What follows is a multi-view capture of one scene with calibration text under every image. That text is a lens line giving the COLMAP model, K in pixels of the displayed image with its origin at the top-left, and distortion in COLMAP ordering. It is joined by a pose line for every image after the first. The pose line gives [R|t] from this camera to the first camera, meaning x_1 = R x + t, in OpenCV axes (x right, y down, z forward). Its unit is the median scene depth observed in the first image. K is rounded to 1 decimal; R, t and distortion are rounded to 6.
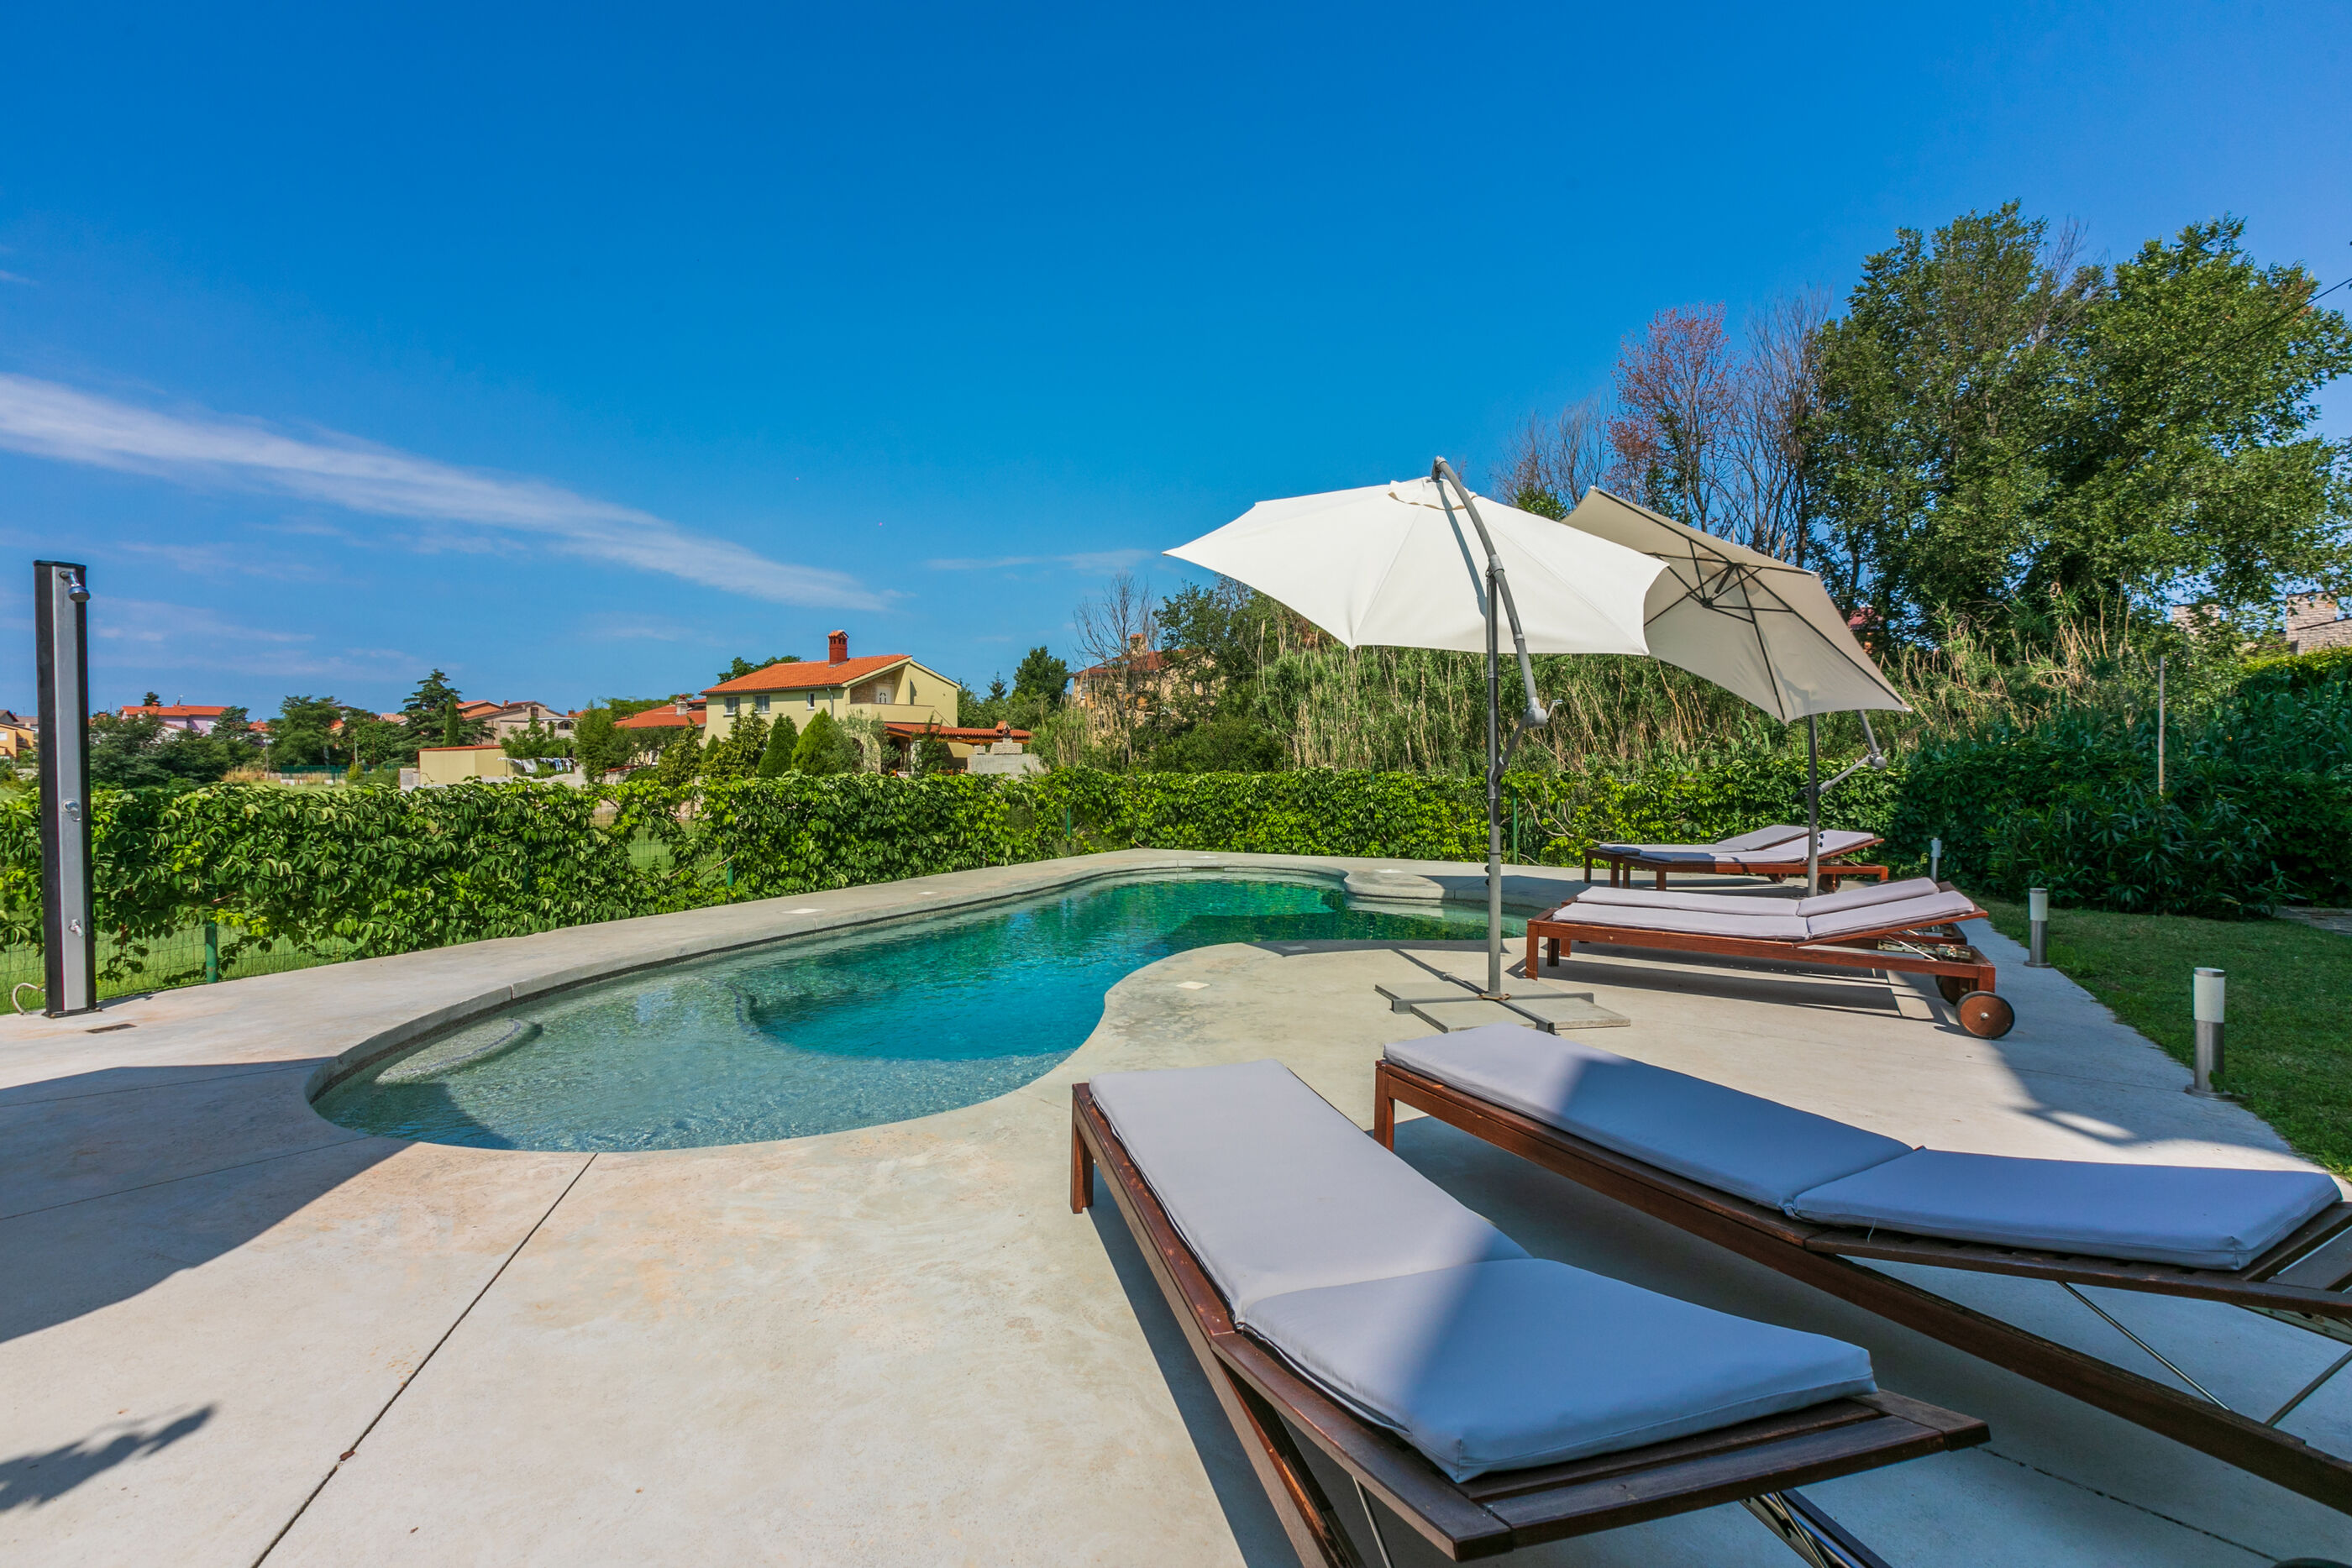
lens RADIAL K [[1054.2, 0, 1164.7], [0, 1054.2, 816.8], [0, 0, 1]] dist [0.001603, 0.000695]
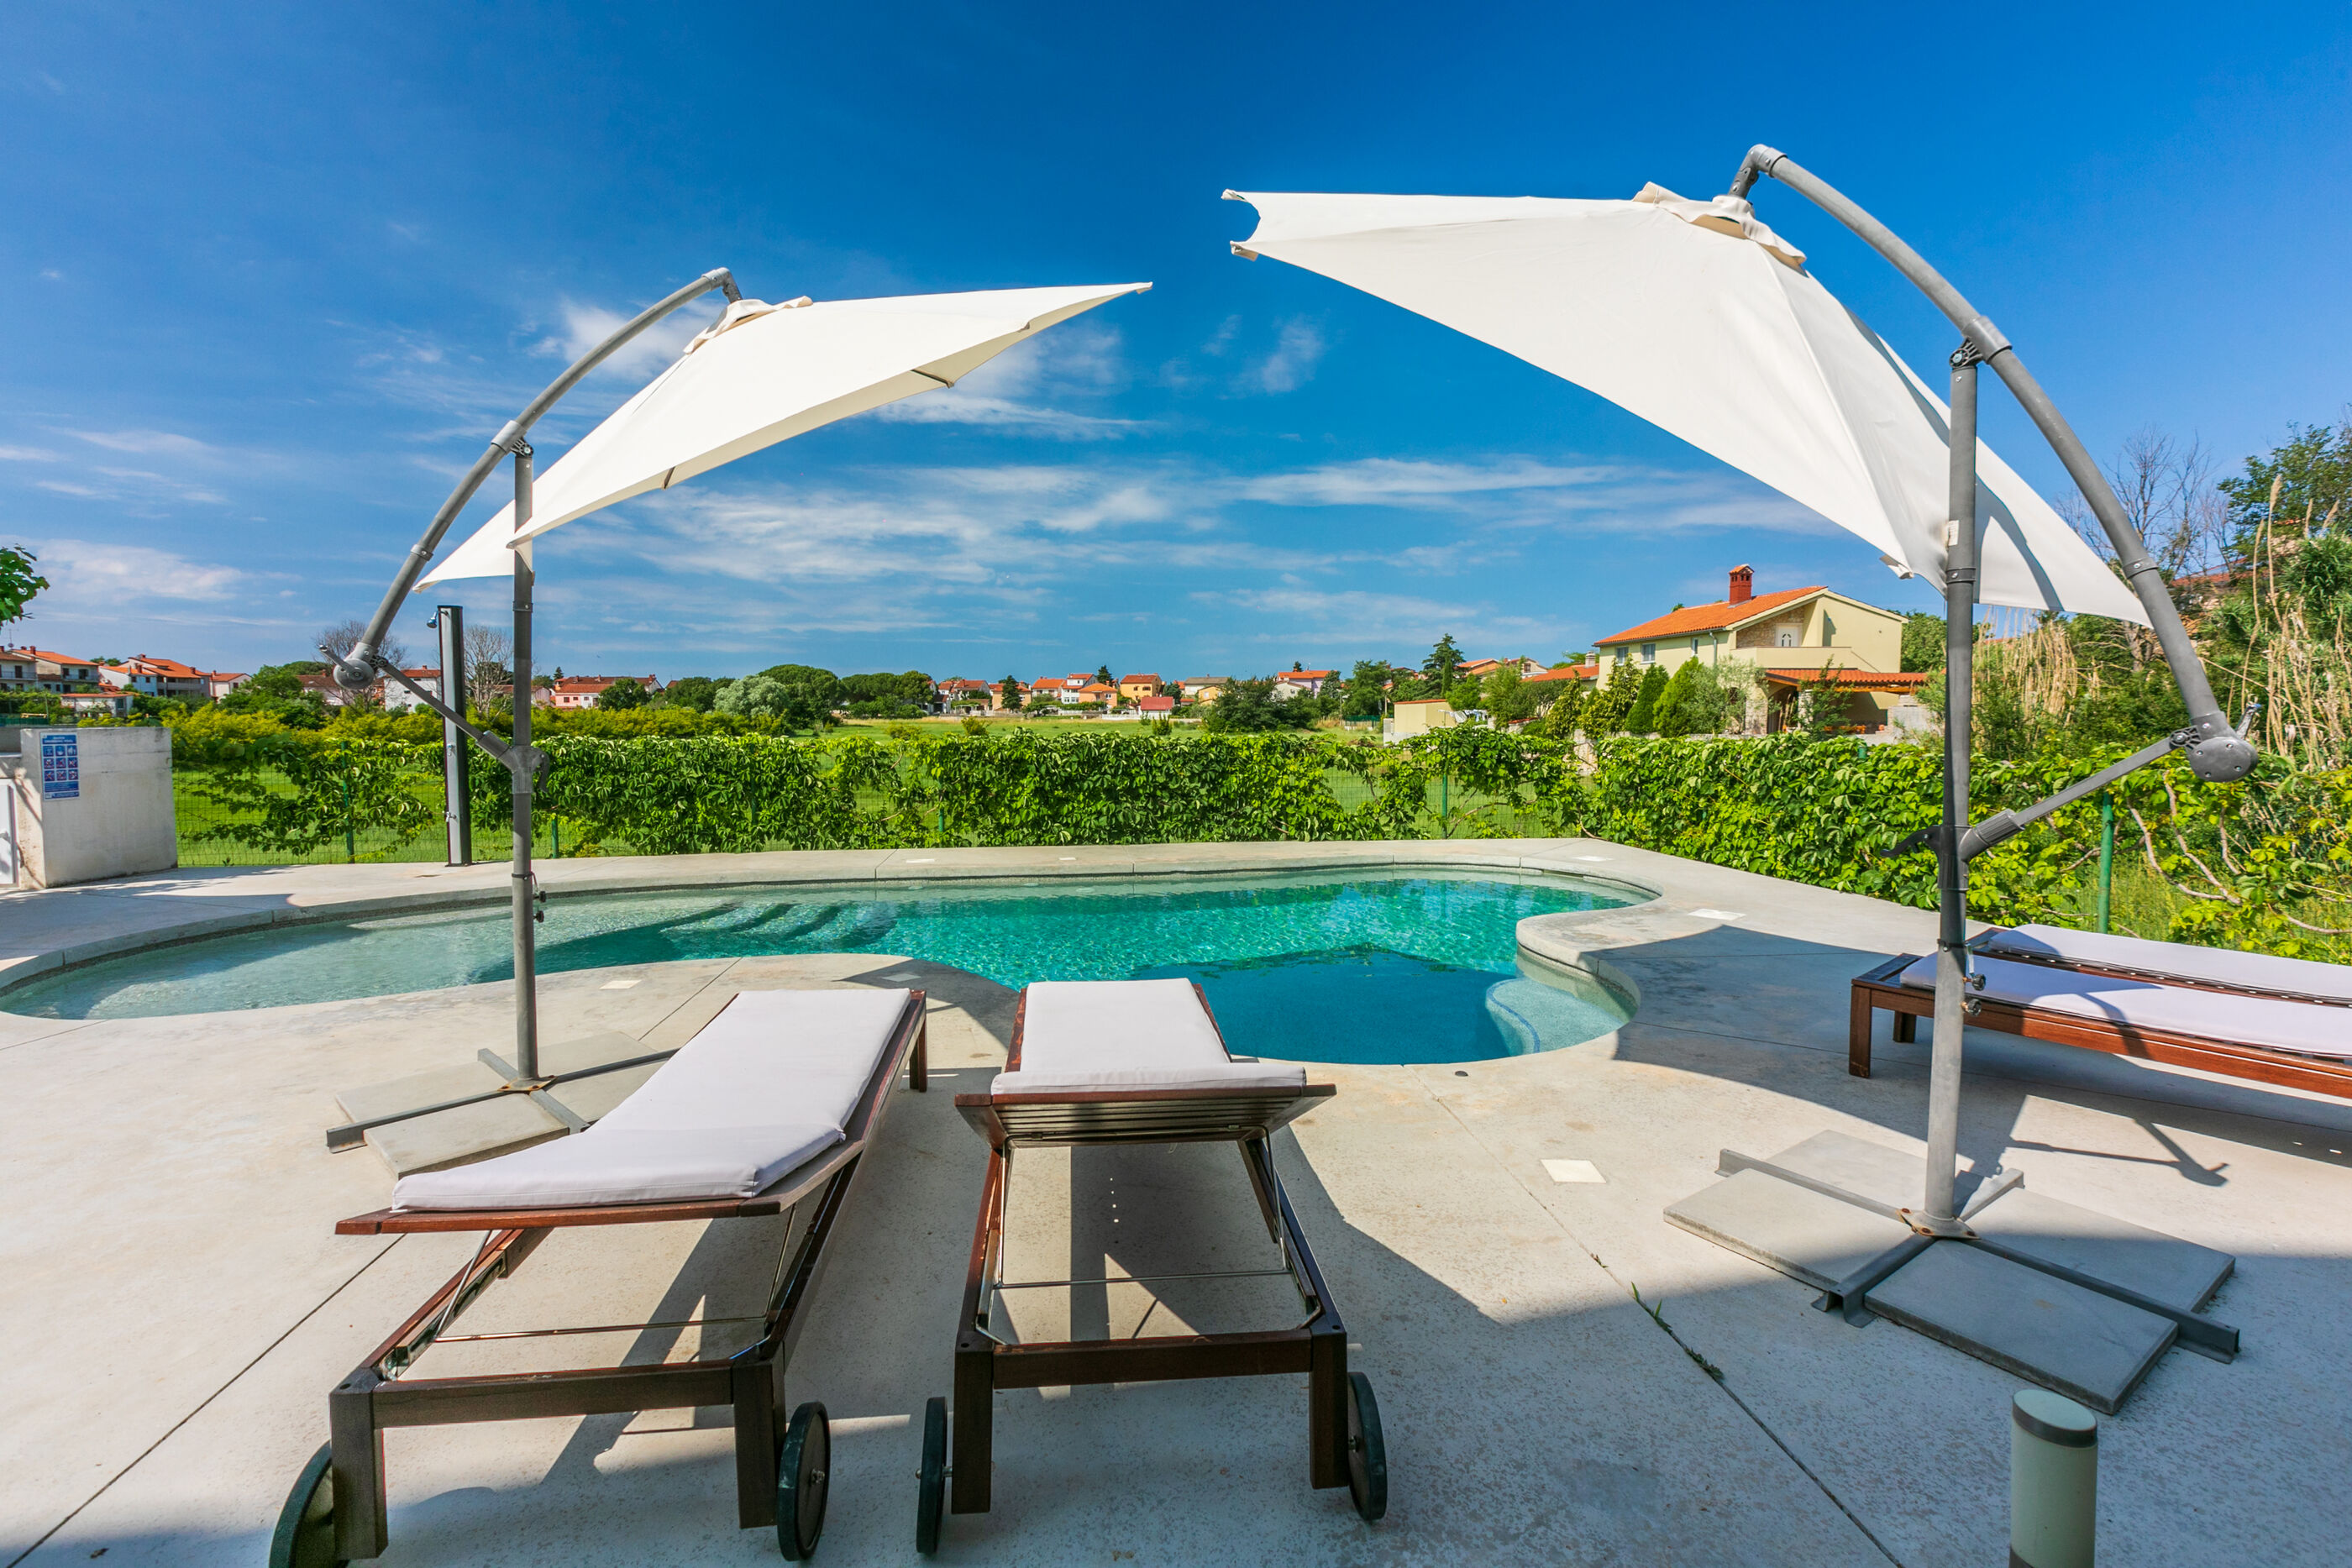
lens RADIAL K [[1052.1, 0, 1168.8], [0, 1052.1, 829.4], [0, 0, 1]] dist [0.001136, 0.000202]
pose [[0.609714, 0.089147, -0.787592, 0.403282], [-0.043176, 0.995915, 0.079302, -0.023836], [0.791444, -0.014347, 0.611073, 0.339392]]
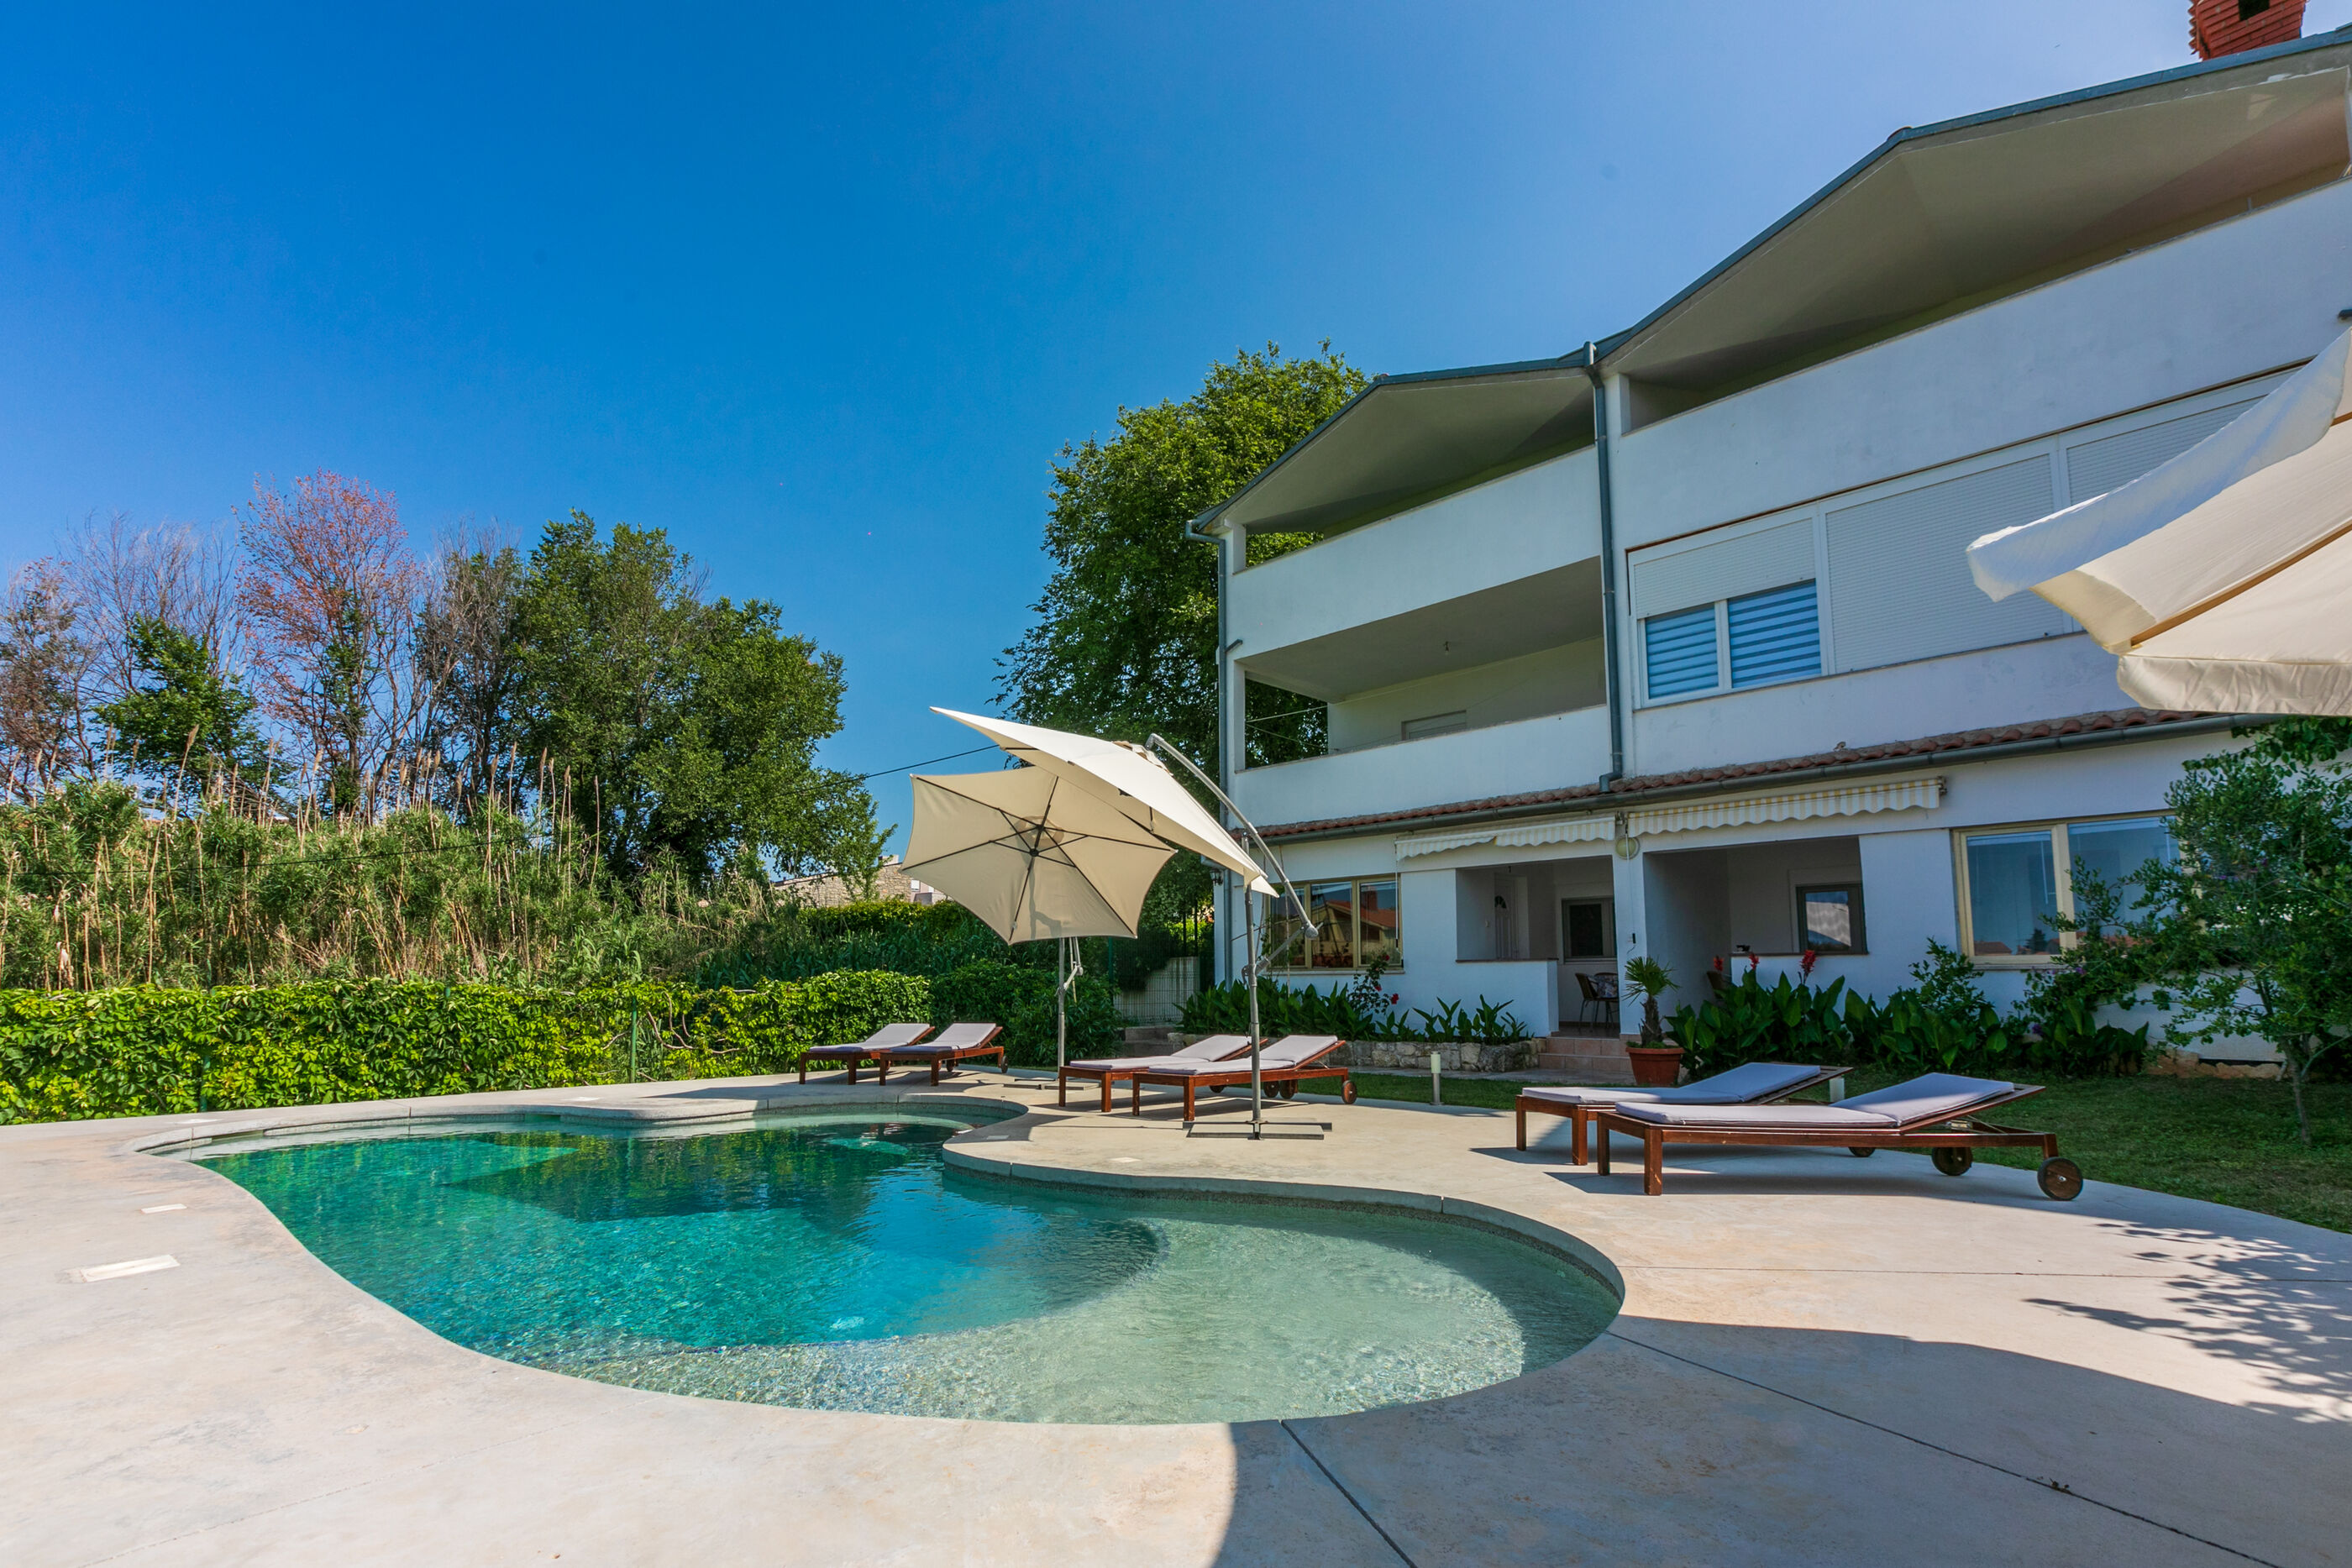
lens RADIAL K [[1070.8, 0, 1190.7], [0, 1070.8, 887.3], [0, 0, 1]] dist [0.002399, -0.001129]
pose [[0.230549, 0.088825, 0.968998, -0.430542], [0.055401, 0.993011, -0.104207, -0.000427], [-0.971482, 0.077708, 0.224017, 0.272286]]
